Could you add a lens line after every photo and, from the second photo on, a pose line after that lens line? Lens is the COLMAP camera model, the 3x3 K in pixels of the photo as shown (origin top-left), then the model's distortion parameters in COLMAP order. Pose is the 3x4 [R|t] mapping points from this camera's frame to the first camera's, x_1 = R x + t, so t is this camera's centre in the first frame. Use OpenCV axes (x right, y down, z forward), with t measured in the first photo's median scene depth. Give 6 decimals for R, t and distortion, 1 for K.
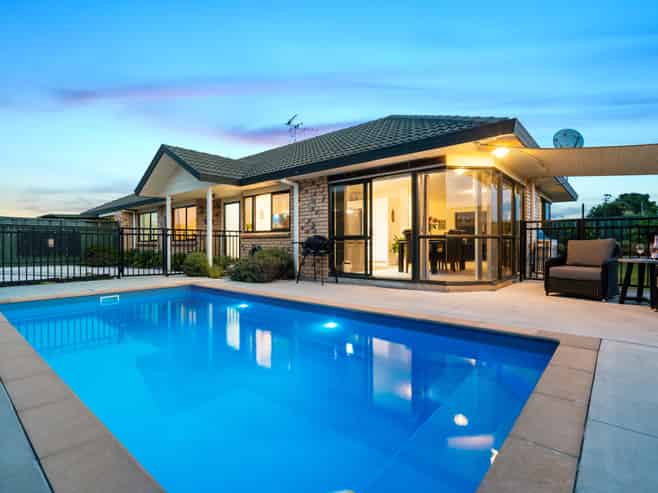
lens RADIAL K [[342.1, 0, 334.4], [0, 342.1, 243.9], [0, 0, 1]] dist [-0.000761, 0.001178]
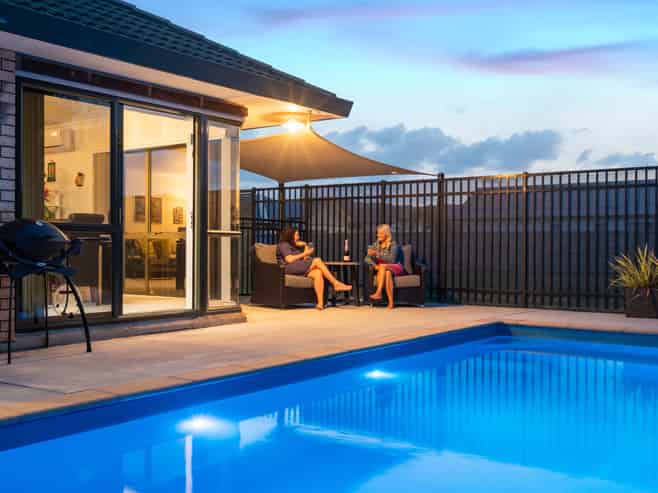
lens RADIAL K [[745.9, 0, 329.4], [0, 745.9, 252.3], [0, 0, 1]] dist [0.010427, 0.000000]
pose [[-0.071508, -0.004746, 0.997429, -0.799294], [-0.009011, 0.999951, 0.004112, 0.003216], [-0.997399, -0.008694, -0.071547, 0.707180]]
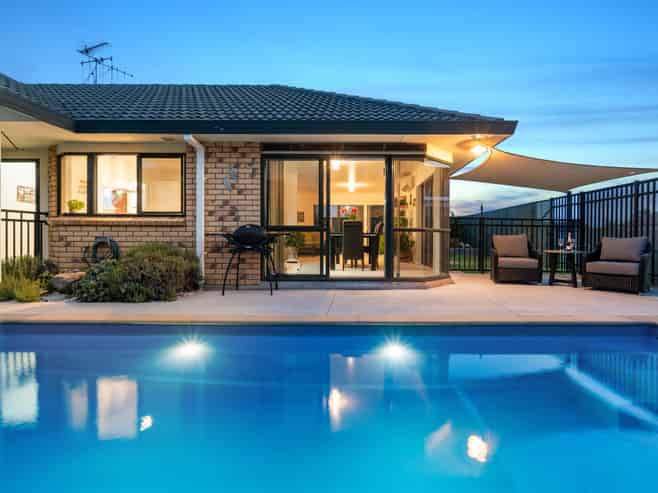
lens RADIAL K [[342.1, 0, 343.9], [0, 342.1, 240.9], [0, 0, 1]] dist [-0.000761, 0.001178]
pose [[0.764181, -0.004674, 0.644985, -0.343001], [-0.008287, 0.999820, 0.017065, -0.004780], [-0.644949, -0.018386, 0.764004, 0.320226]]
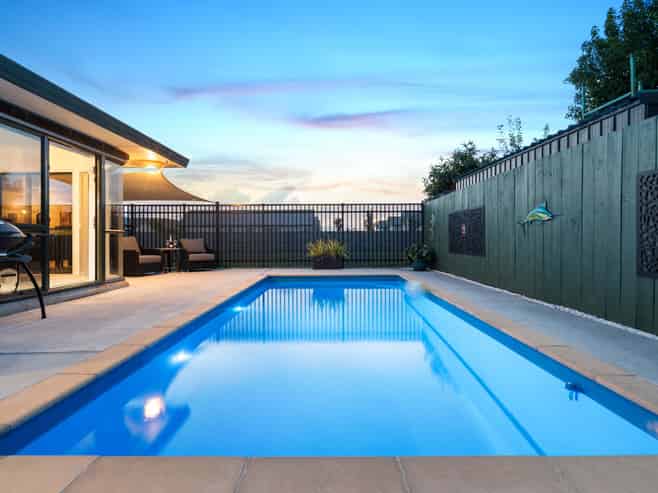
lens RADIAL K [[342.1, 0, 330.7], [0, 342.1, 236.2], [0, 0, 1]] dist [-0.000761, 0.001178]
pose [[-0.646614, 0.011878, 0.762725, -0.640122], [0.001184, 0.999893, -0.014568, 0.004319], [-0.762816, -0.008517, -0.646559, 0.897488]]
